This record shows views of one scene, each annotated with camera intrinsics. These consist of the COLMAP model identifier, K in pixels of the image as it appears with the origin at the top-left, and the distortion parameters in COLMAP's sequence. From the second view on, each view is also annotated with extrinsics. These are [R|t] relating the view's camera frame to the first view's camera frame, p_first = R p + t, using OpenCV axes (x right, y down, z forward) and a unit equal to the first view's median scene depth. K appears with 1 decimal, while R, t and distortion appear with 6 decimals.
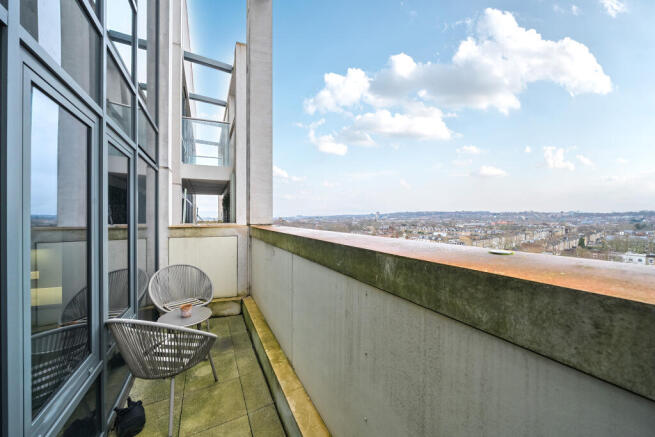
lens RADIAL K [[229.6, 0, 327.7], [0, 229.6, 220.2], [0, 0, 1]] dist [-0.002415, 0.000009]
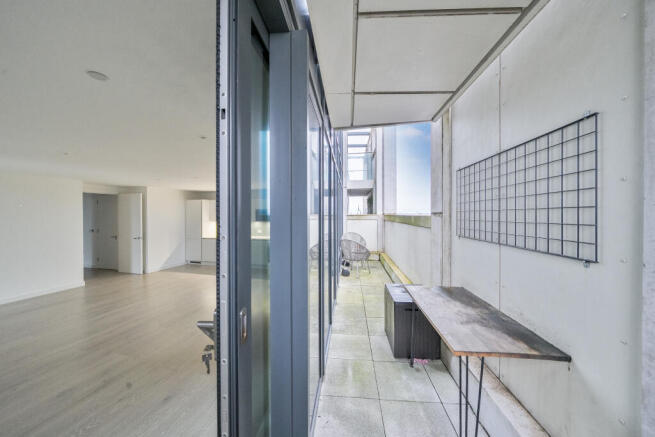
lens RADIAL K [[229.6, 0, 327.1], [0, 229.6, 216.5], [0, 0, 1]] dist [-0.002415, 0.000009]
pose [[0.833365, -0.001738, -0.552720, 0.241868], [0.003240, 0.999993, 0.001740, 0.027351], [0.552714, -0.003241, 0.833365, -0.636898]]
